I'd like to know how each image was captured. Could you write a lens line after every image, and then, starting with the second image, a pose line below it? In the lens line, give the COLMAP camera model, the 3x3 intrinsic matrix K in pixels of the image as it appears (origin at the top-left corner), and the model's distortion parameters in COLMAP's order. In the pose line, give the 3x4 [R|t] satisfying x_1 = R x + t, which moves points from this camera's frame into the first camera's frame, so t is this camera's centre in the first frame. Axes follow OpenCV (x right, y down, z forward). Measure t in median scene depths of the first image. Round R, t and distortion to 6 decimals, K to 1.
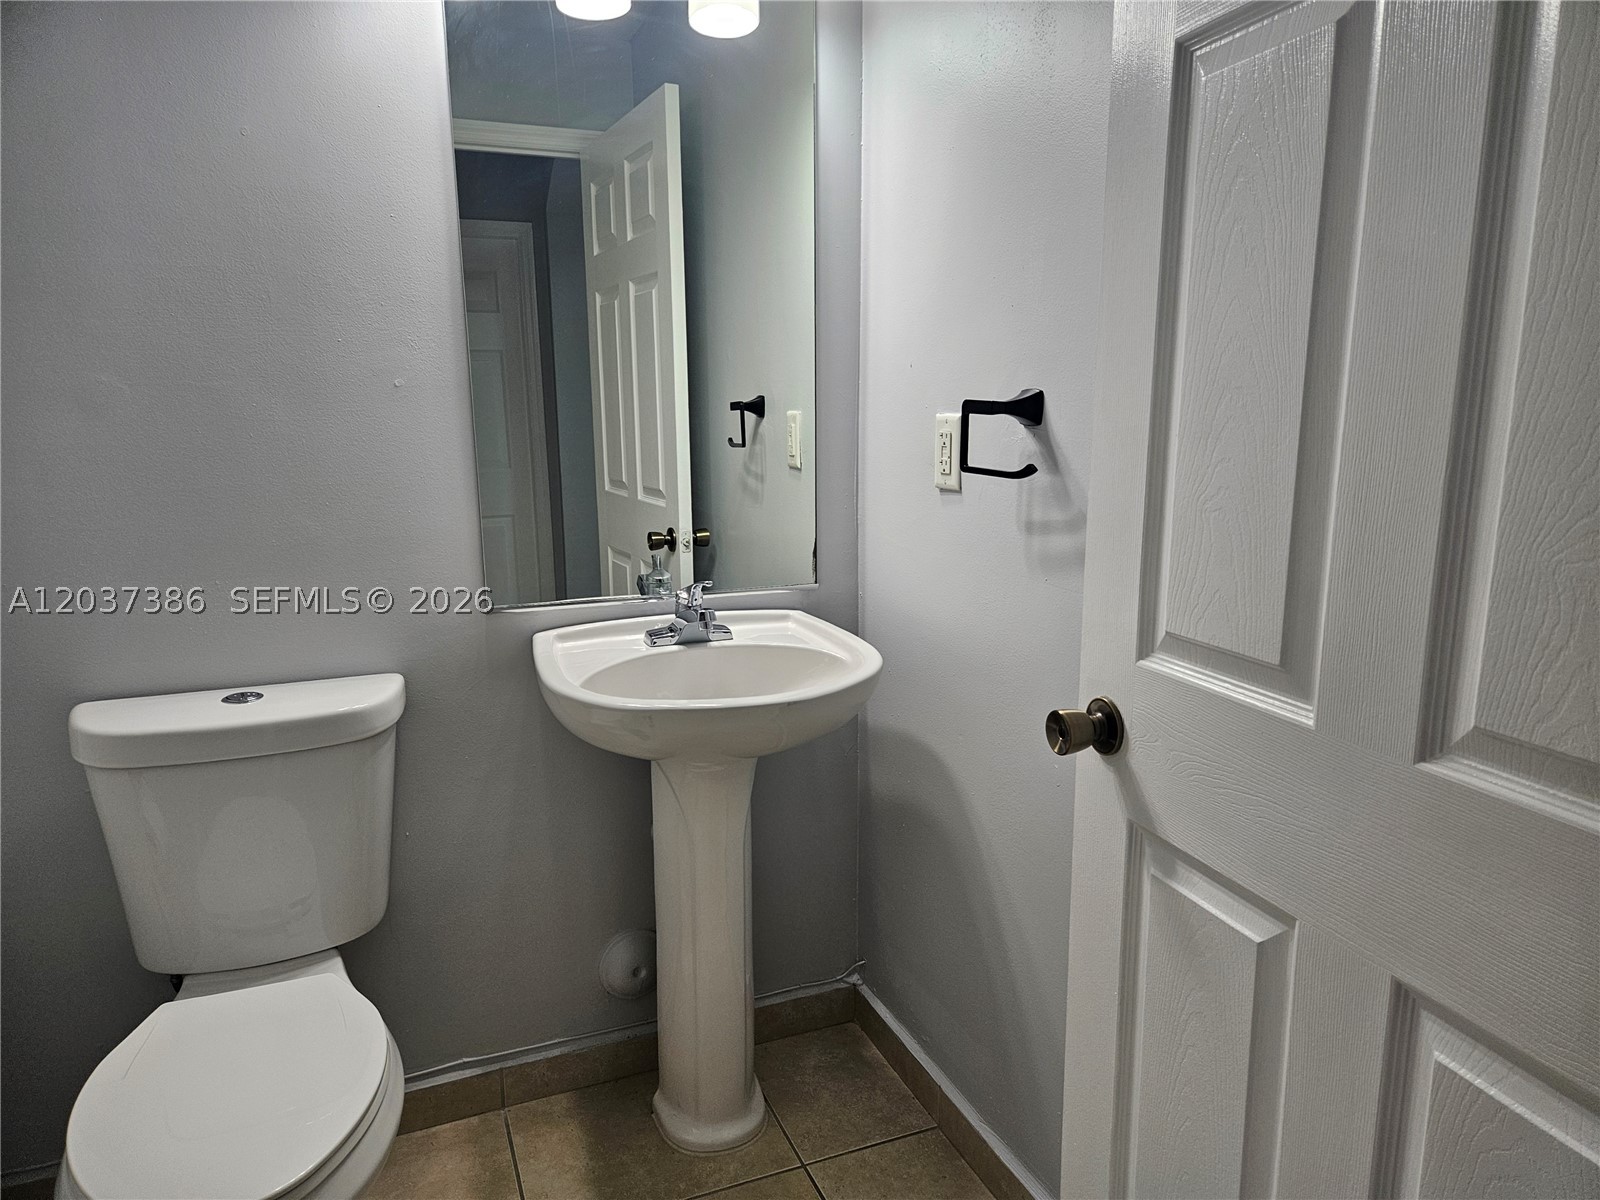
lens RADIAL K [[1056.6, 0, 800.0], [0, 1056.6, 600.0], [0, 0, 1]] dist [0.002478, -0.000038]
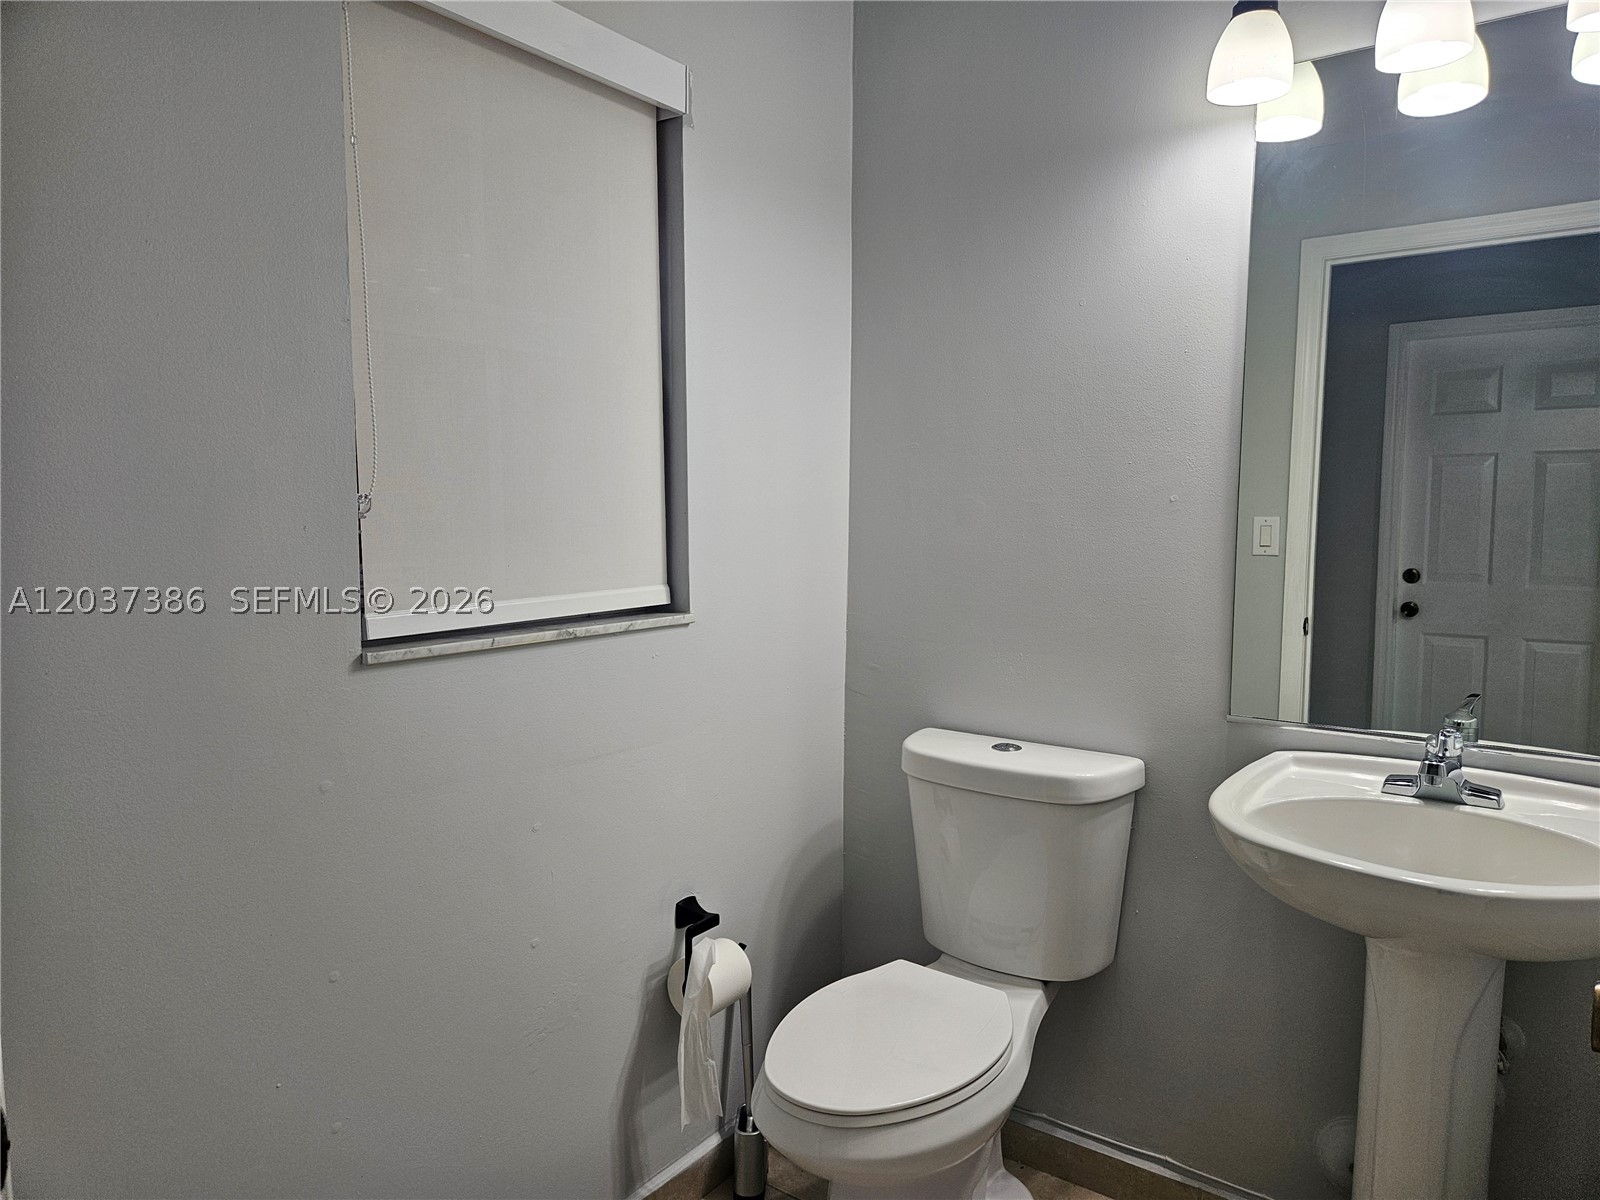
lens RADIAL K [[1034.1, 0, 800.0], [0, 1034.1, 600.0], [0, 0, 1]] dist [0.005649, 0.002020]
pose [[0.534352, 0.089685, -0.840491, 0.333591], [-0.169376, 0.985548, -0.002519, -0.031811], [0.828118, 0.143705, 0.541820, 0.120828]]
